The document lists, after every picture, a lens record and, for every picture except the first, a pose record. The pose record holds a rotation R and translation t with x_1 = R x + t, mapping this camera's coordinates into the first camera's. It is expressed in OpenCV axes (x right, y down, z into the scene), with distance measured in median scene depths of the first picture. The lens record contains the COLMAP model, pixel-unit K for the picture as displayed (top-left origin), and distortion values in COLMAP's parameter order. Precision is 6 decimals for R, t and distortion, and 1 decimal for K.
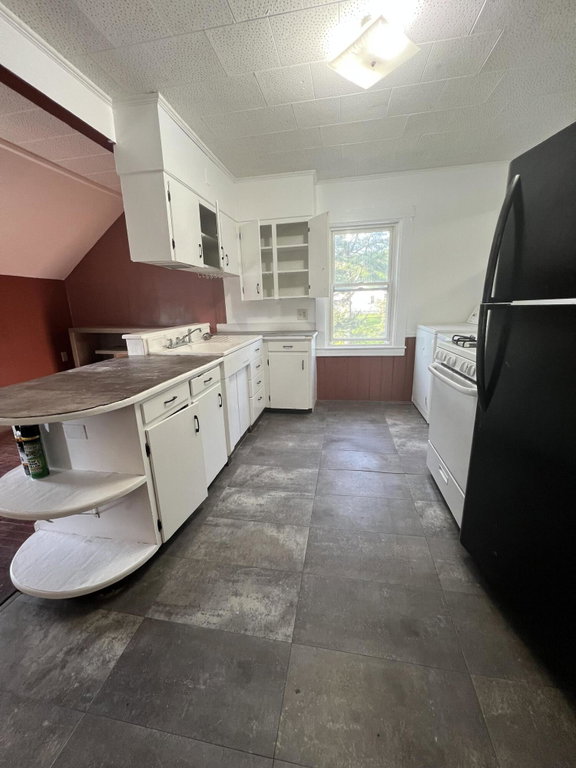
lens RADIAL K [[304.5, 0, 286.9], [0, 304.5, 385.5], [0, 0, 1]] dist [-0.001653, 0.000084]
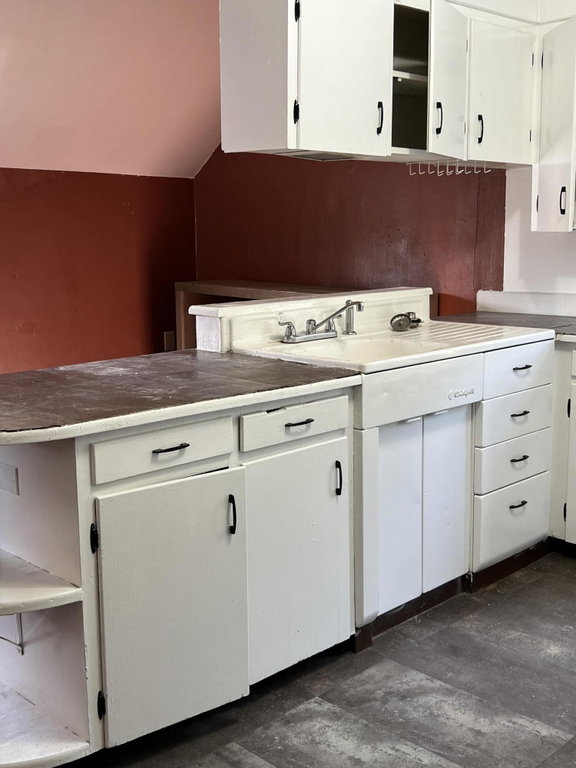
lens RADIAL K [[908.4, 0, 288.5], [0, 908.4, 386.0], [0, 0, 1]] dist [0.040155, 0.000000]
pose [[0.817667, 0.113031, -0.564486, 0.349295], [-0.159593, 0.986610, -0.033617, -0.019641], [0.553128, 0.117576, 0.824758, -0.048420]]
